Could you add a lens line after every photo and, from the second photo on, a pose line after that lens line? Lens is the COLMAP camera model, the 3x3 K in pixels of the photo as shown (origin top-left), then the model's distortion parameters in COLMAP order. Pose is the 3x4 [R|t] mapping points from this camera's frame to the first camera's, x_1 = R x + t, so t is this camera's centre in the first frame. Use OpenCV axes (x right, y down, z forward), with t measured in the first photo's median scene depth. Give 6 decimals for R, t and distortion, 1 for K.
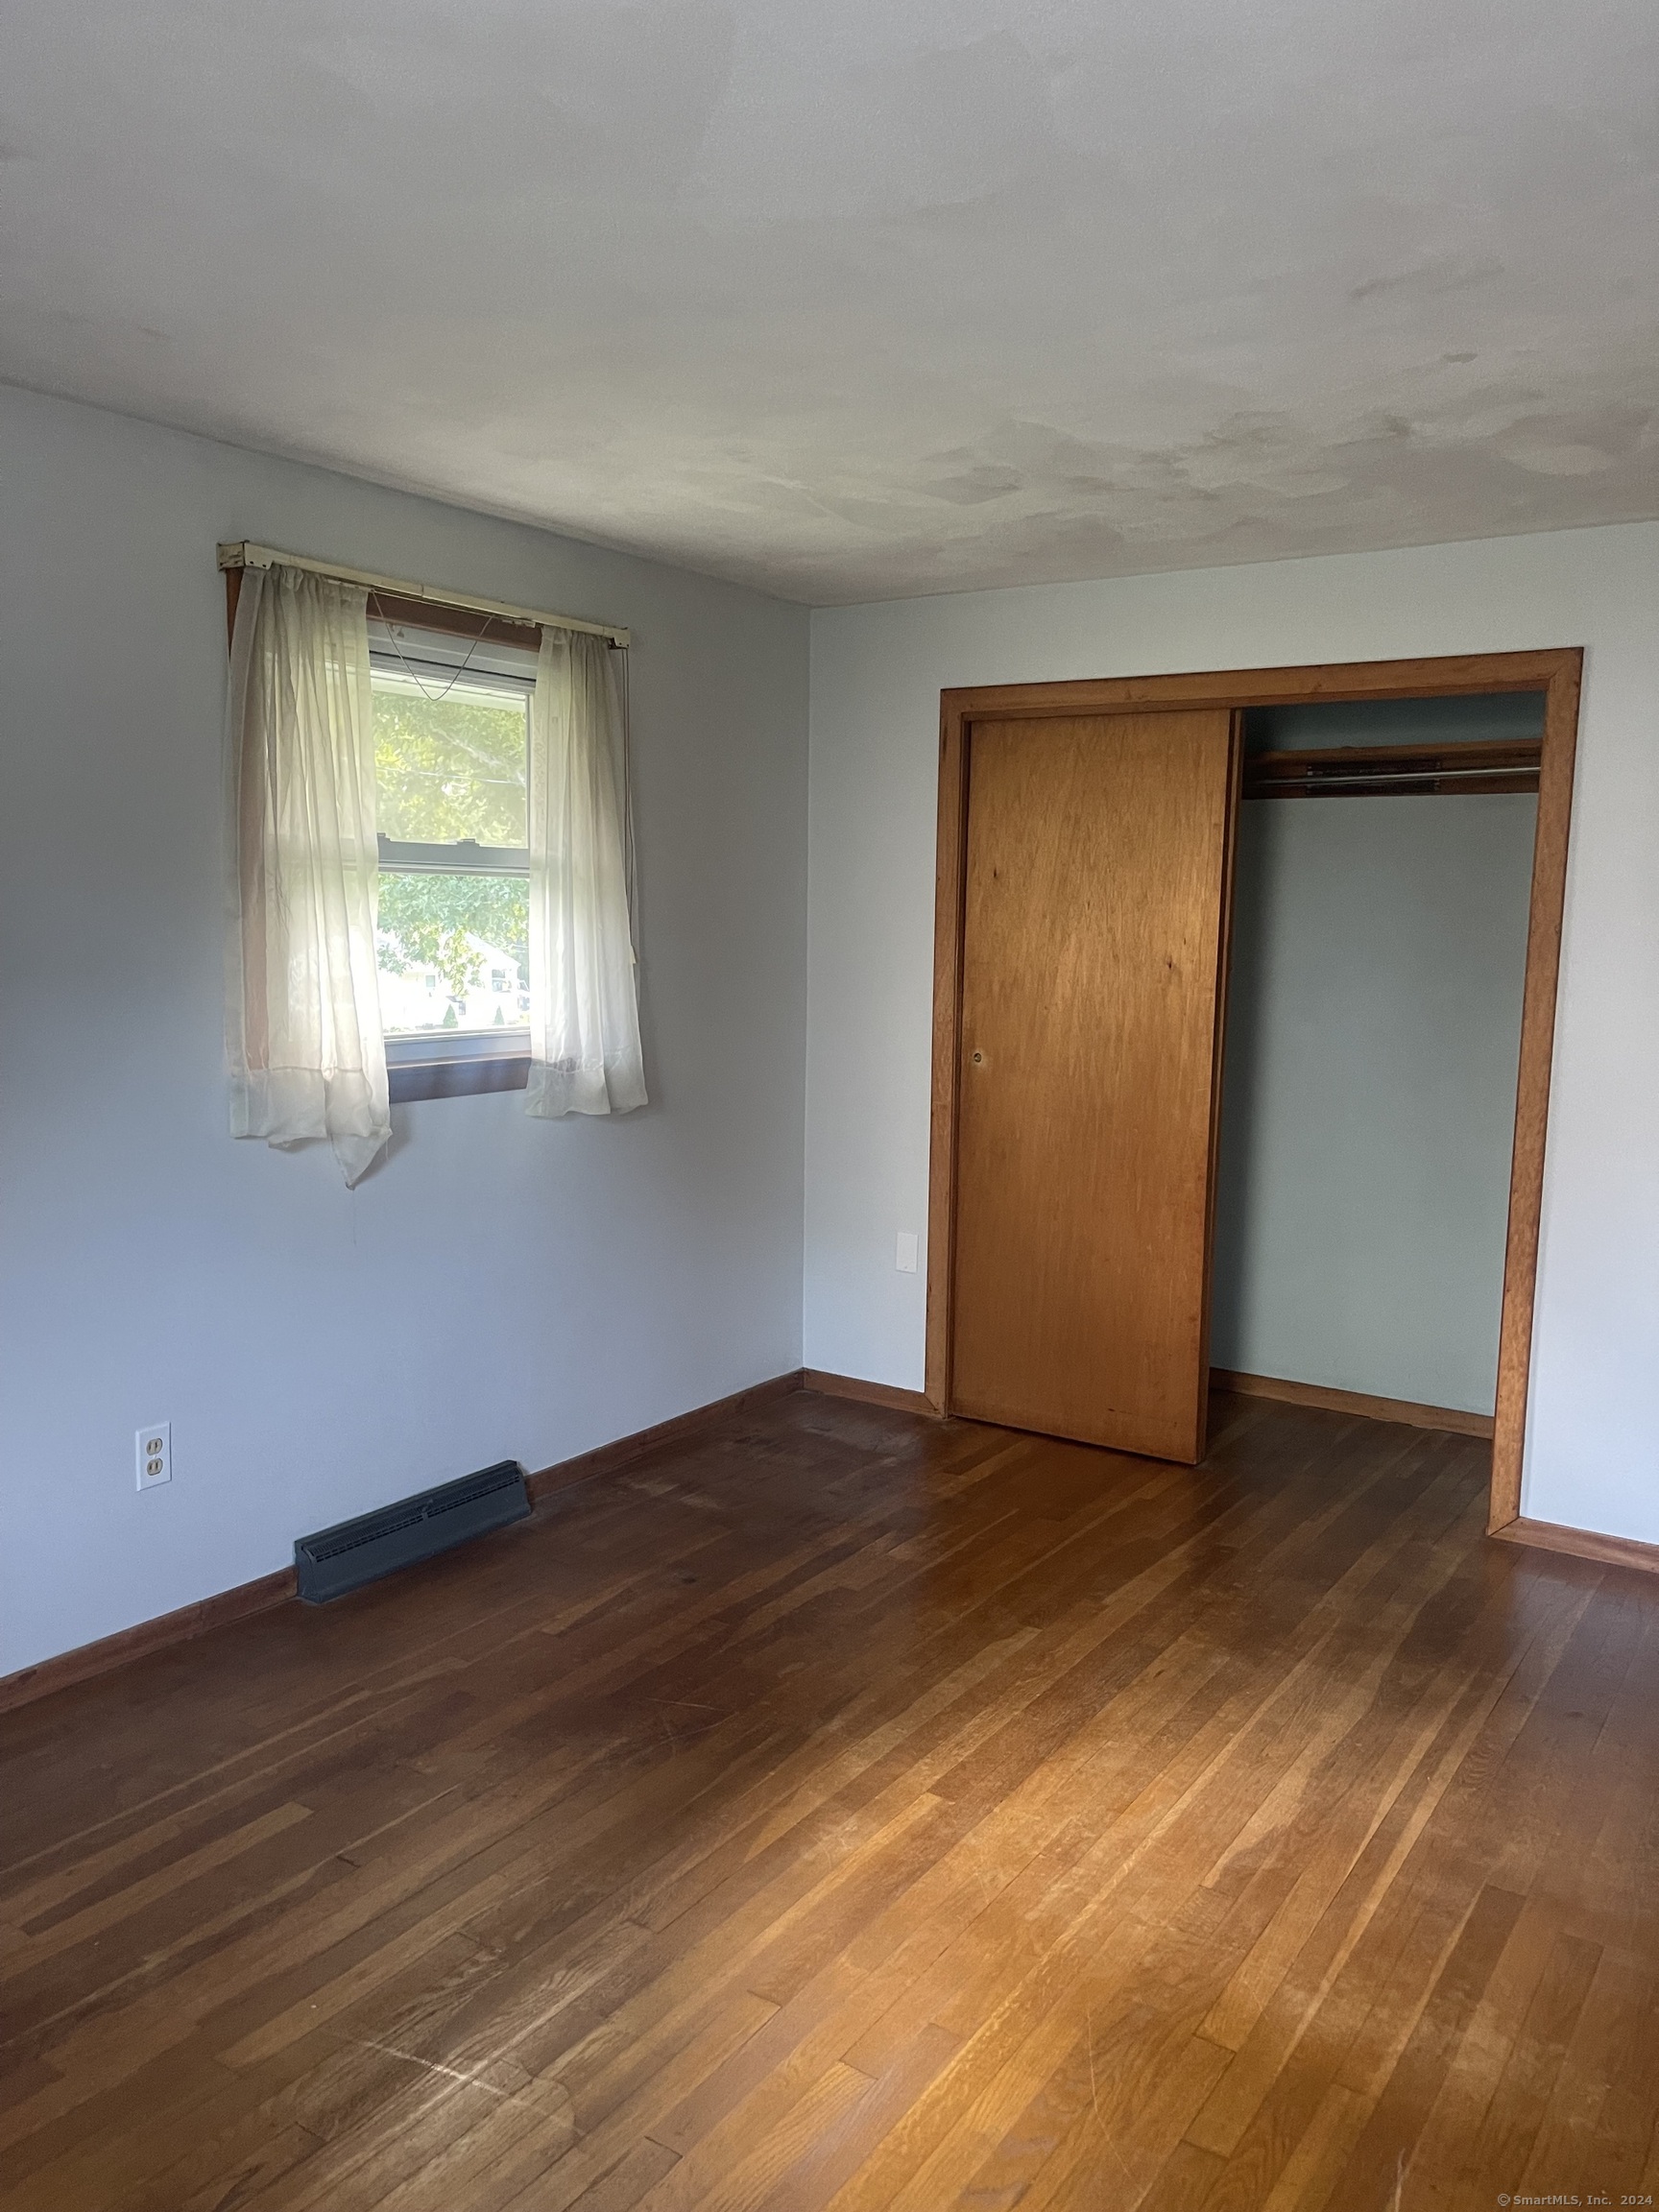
lens RADIAL K [[1674.8, 0, 829.5], [0, 1674.8, 1106.0], [0, 0, 1]] dist [-0.009738, -0.010439]
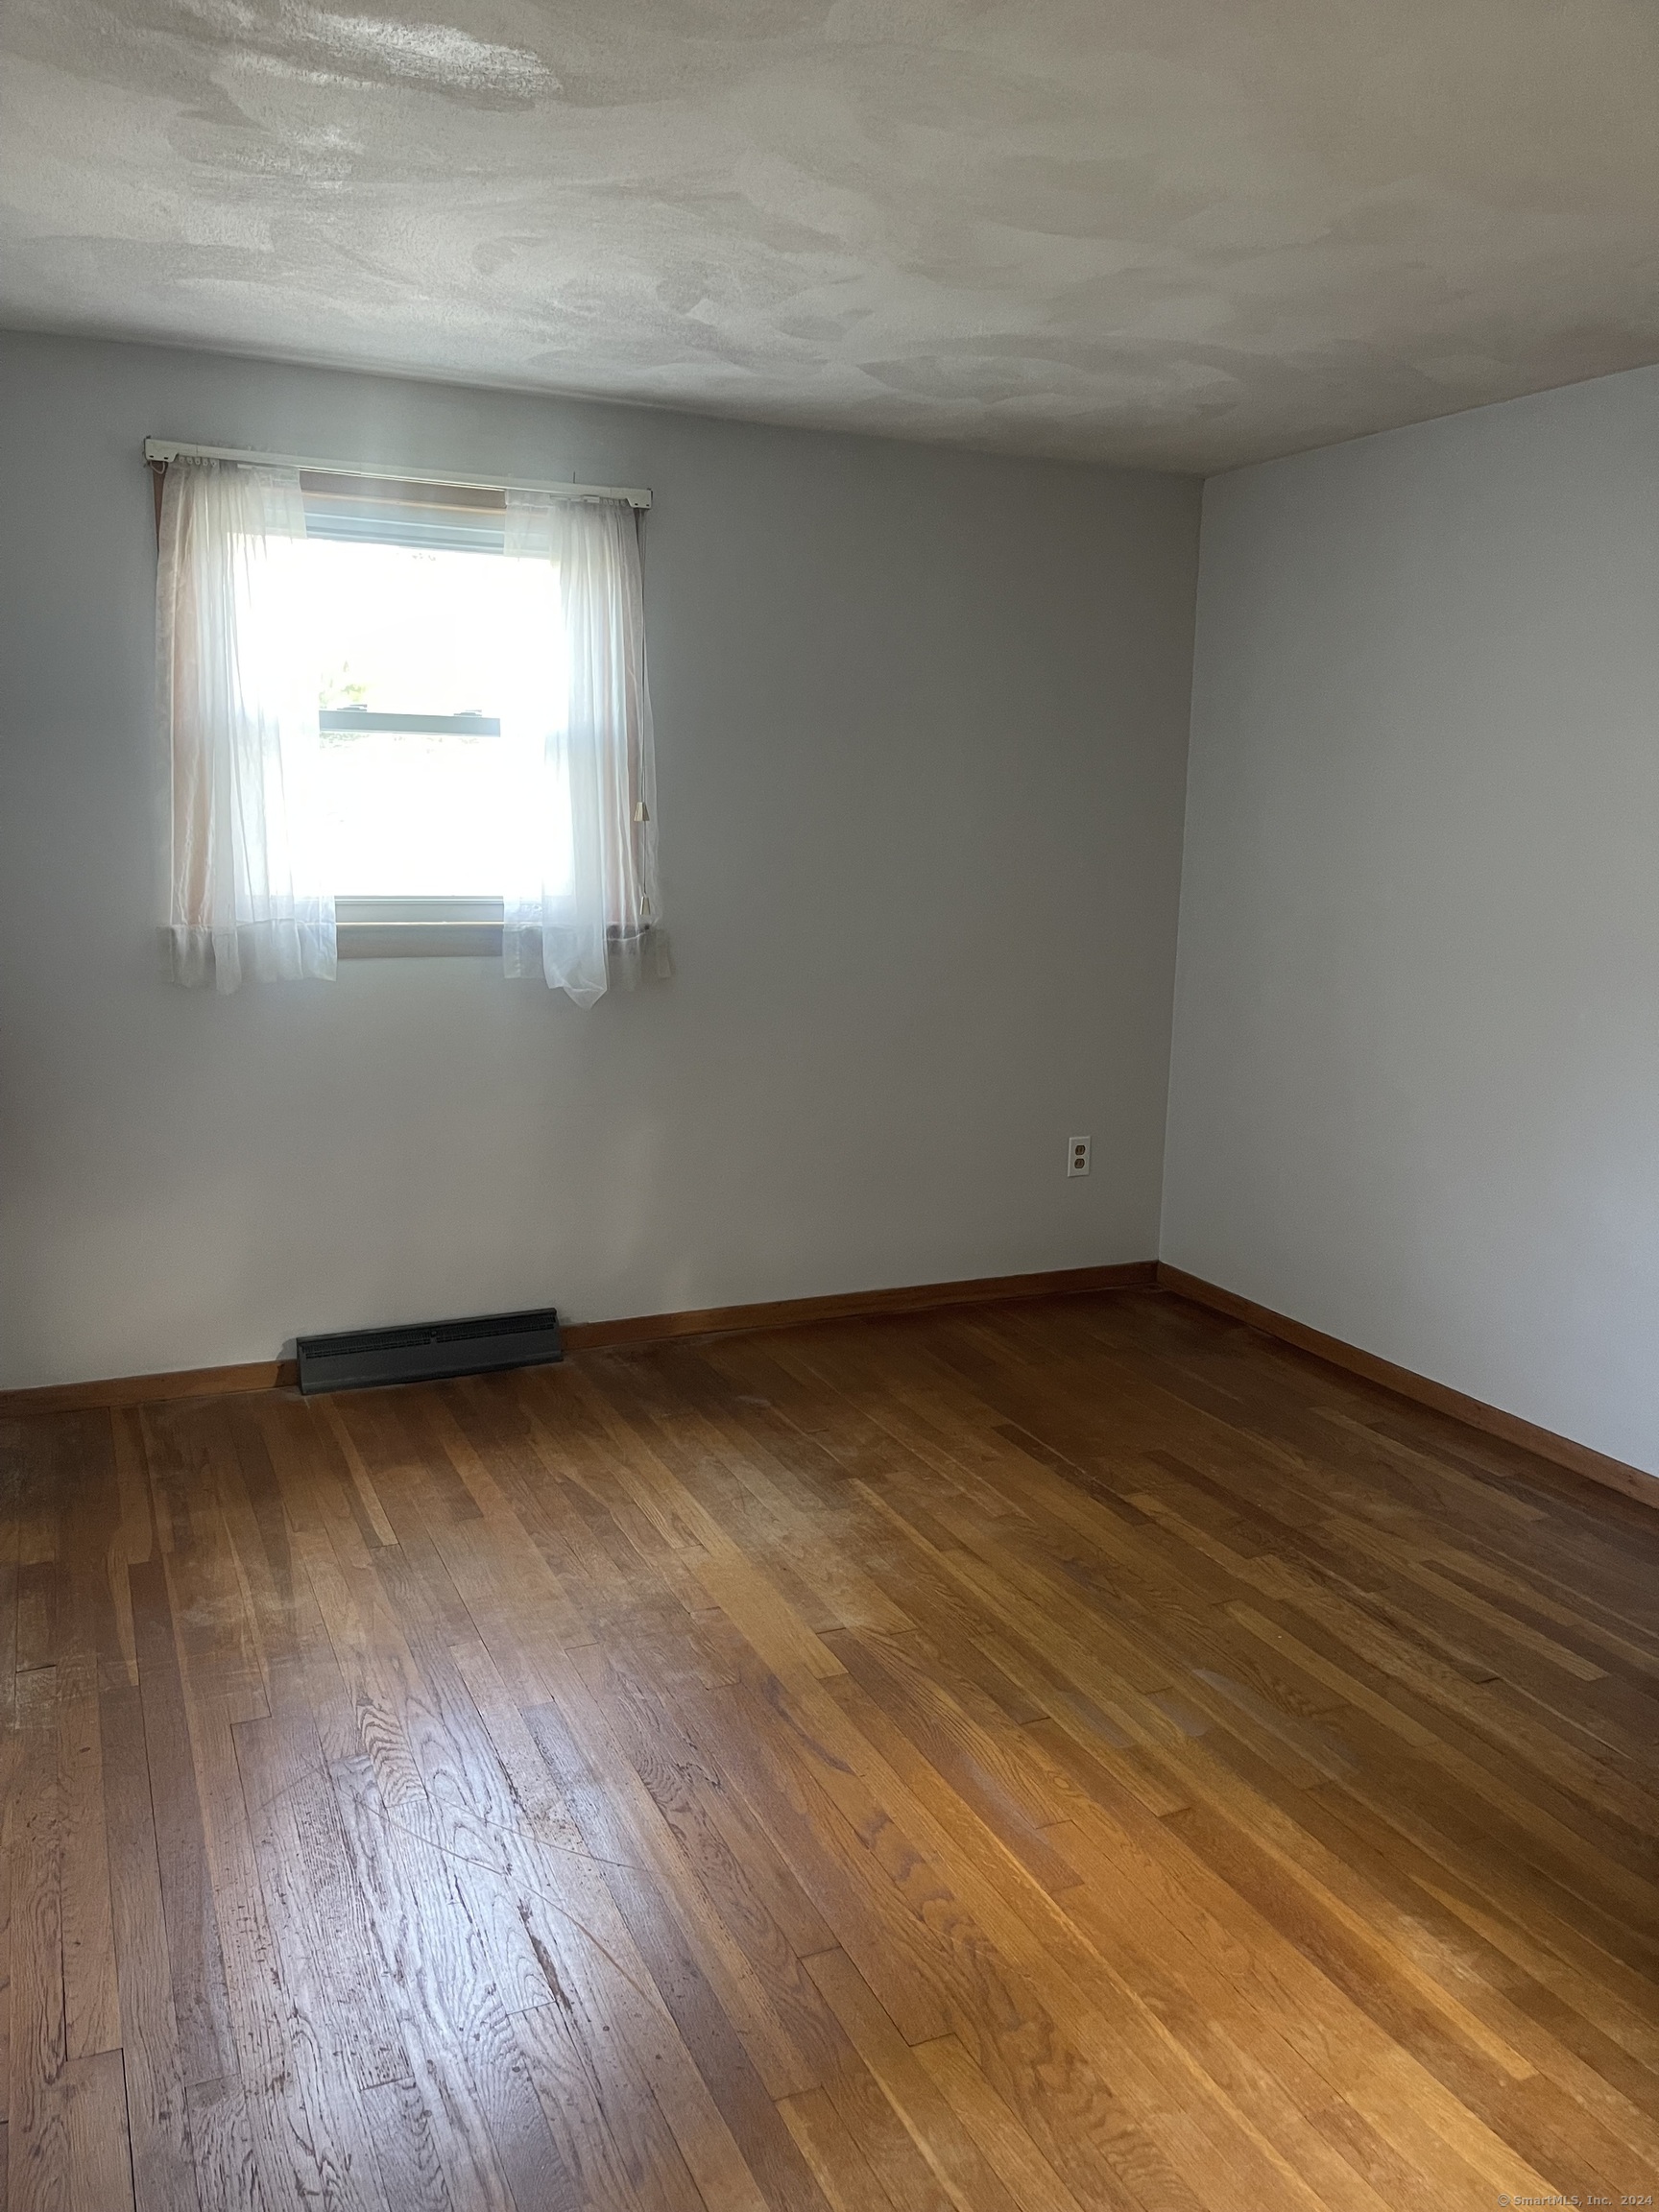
lens RADIAL K [[1674.8, 0, 829.5], [0, 1674.8, 1106.0], [0, 0, 1]] dist [-0.009738, -0.010439]
pose [[-0.527180, 0.139402, -0.838241, 0.838154], [-0.121069, 0.964067, 0.236469, -0.125048], [0.841085, 0.226147, -0.491360, 1.125063]]
